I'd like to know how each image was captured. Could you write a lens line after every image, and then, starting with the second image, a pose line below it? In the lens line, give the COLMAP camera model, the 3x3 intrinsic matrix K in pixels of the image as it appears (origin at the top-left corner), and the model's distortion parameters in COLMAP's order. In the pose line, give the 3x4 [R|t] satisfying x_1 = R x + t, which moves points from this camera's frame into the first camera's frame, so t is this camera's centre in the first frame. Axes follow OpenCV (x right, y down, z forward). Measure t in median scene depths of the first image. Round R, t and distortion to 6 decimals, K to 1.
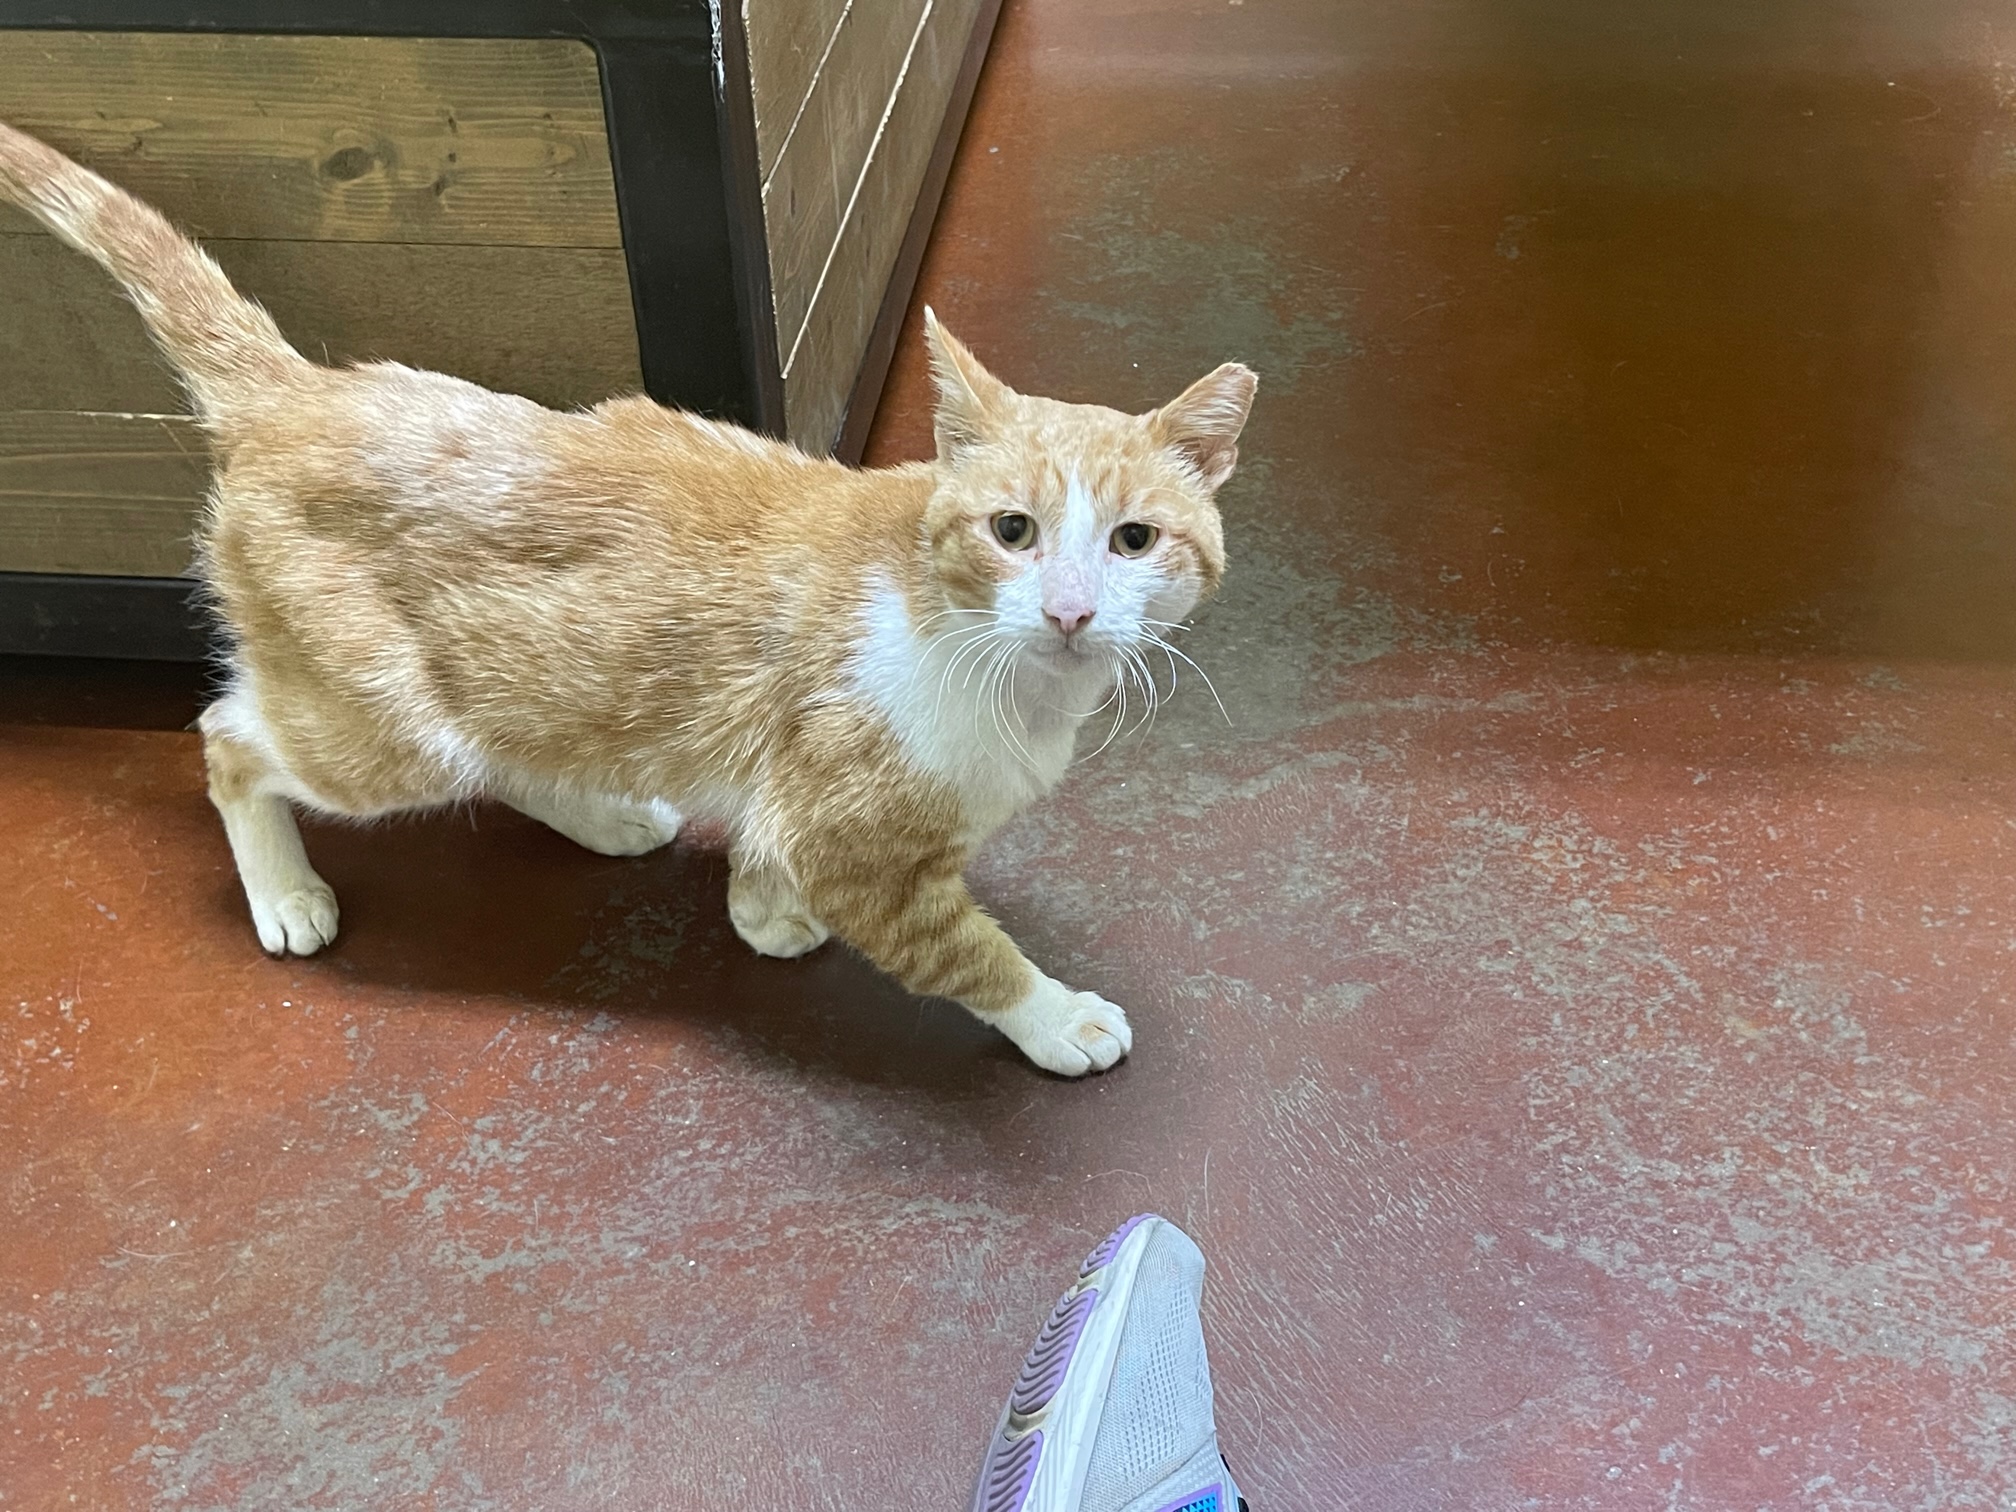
lens RADIAL K [[2199.2, 0, 1020.3], [0, 2199.2, 758.0], [0, 0, 1]] dist [0.027891, 0.000000]
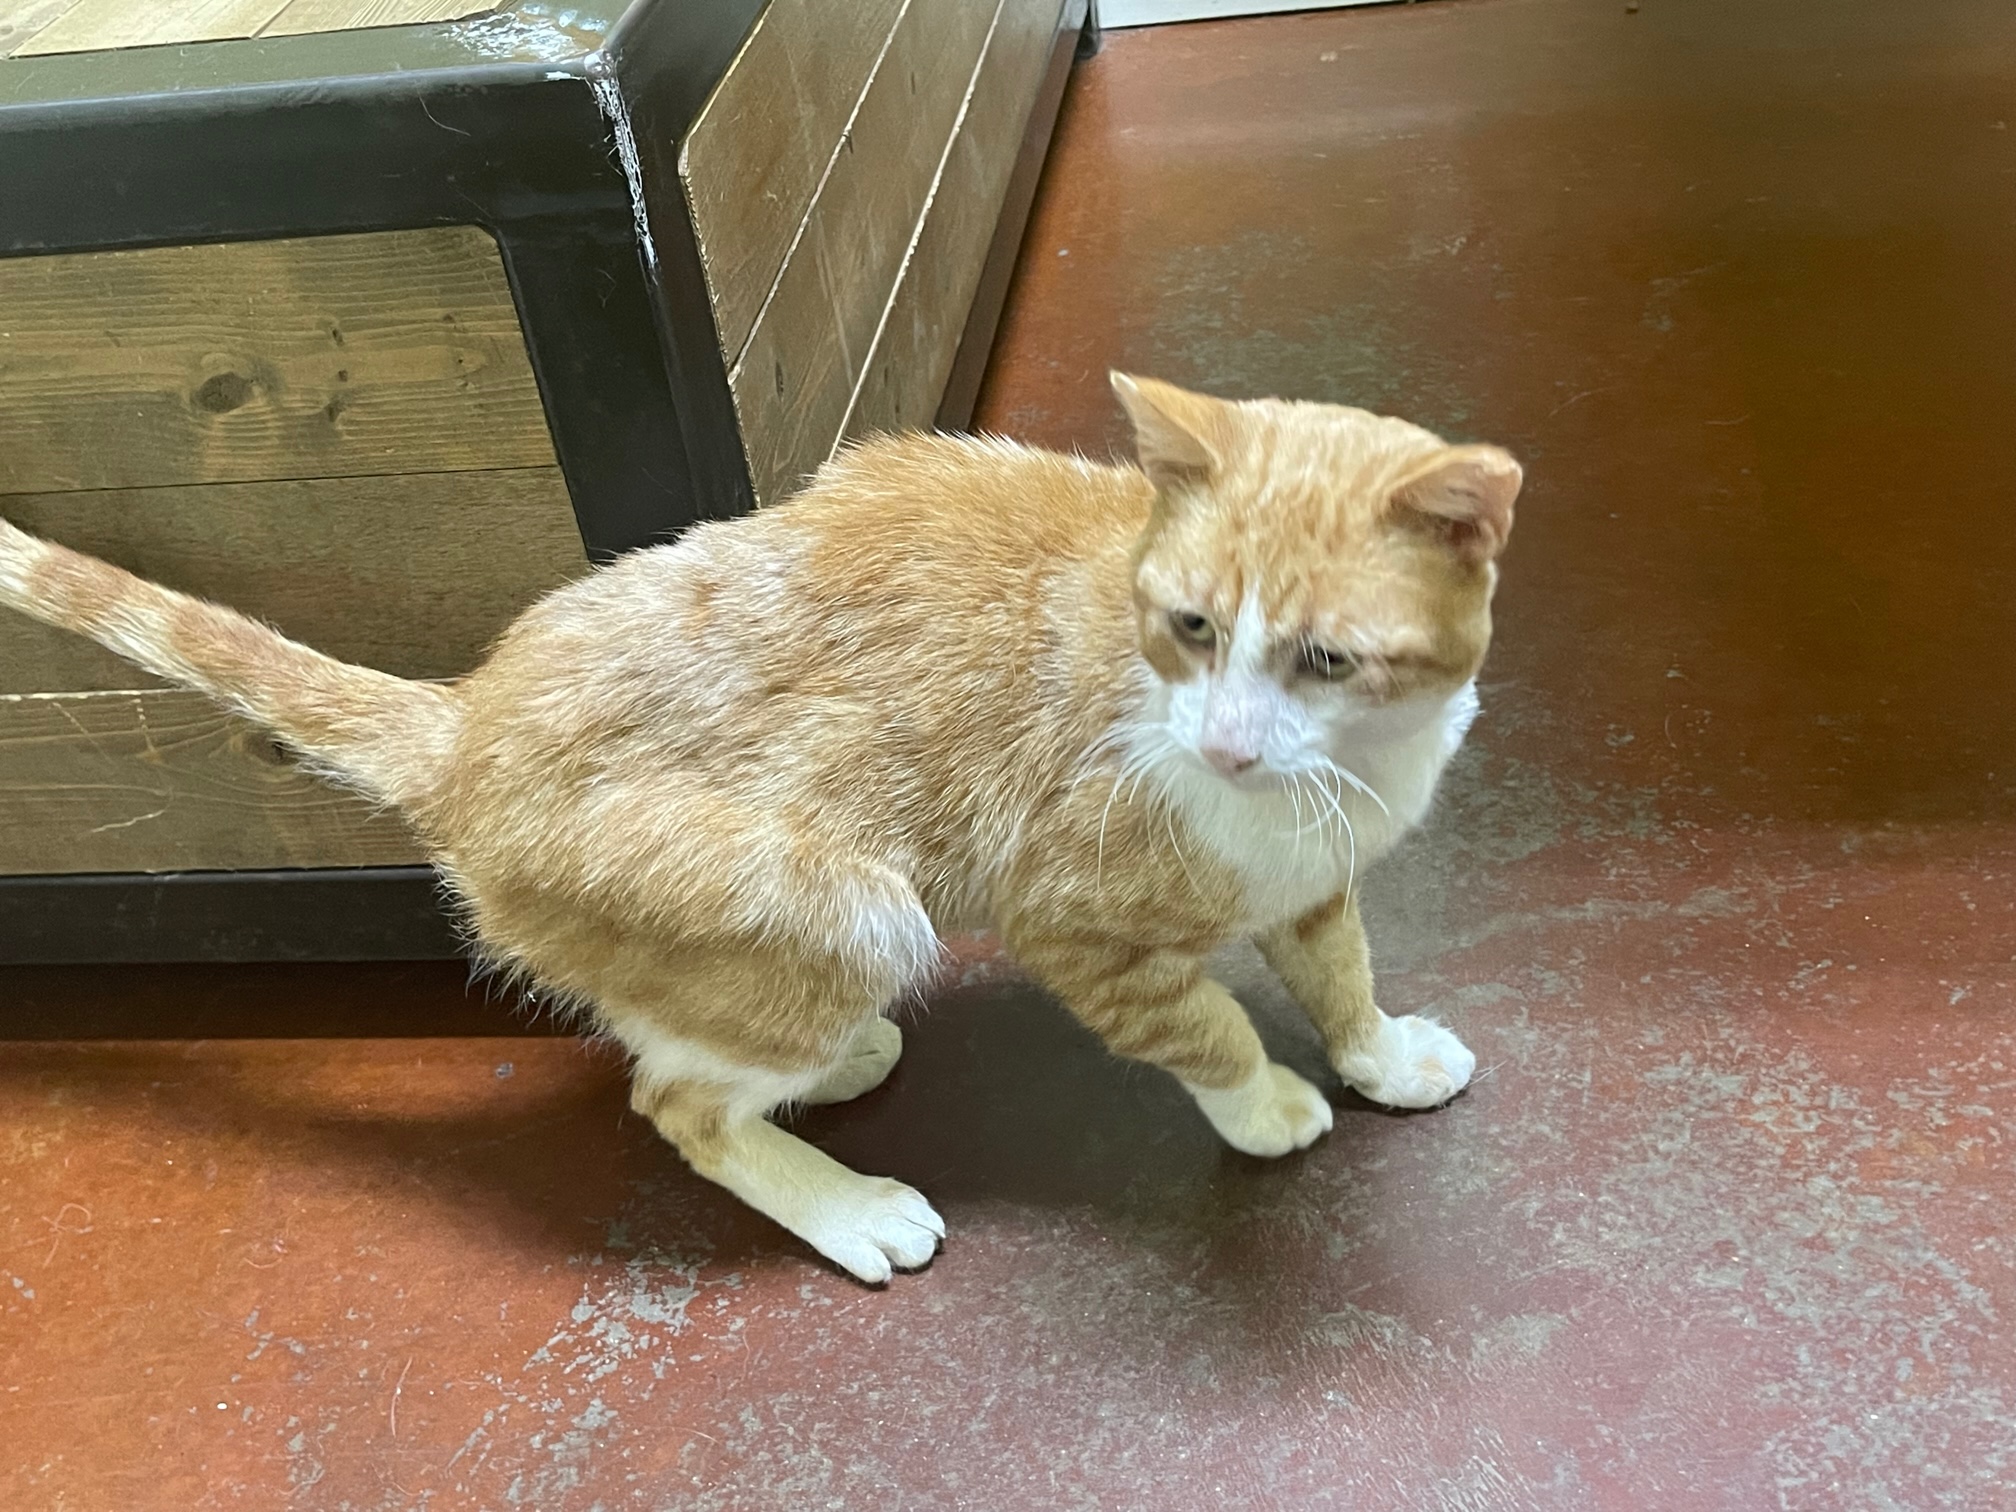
lens RADIAL K [[2176.9, 0, 997.7], [0, 2176.9, 757.6], [0, 0, 1]] dist [0.003295, 0.000000]
pose [[0.994321, -0.065048, -0.084226, 0.038352], [0.063460, 0.997755, -0.021395, -0.090470], [0.085428, 0.015928, 0.996217, 0.202899]]
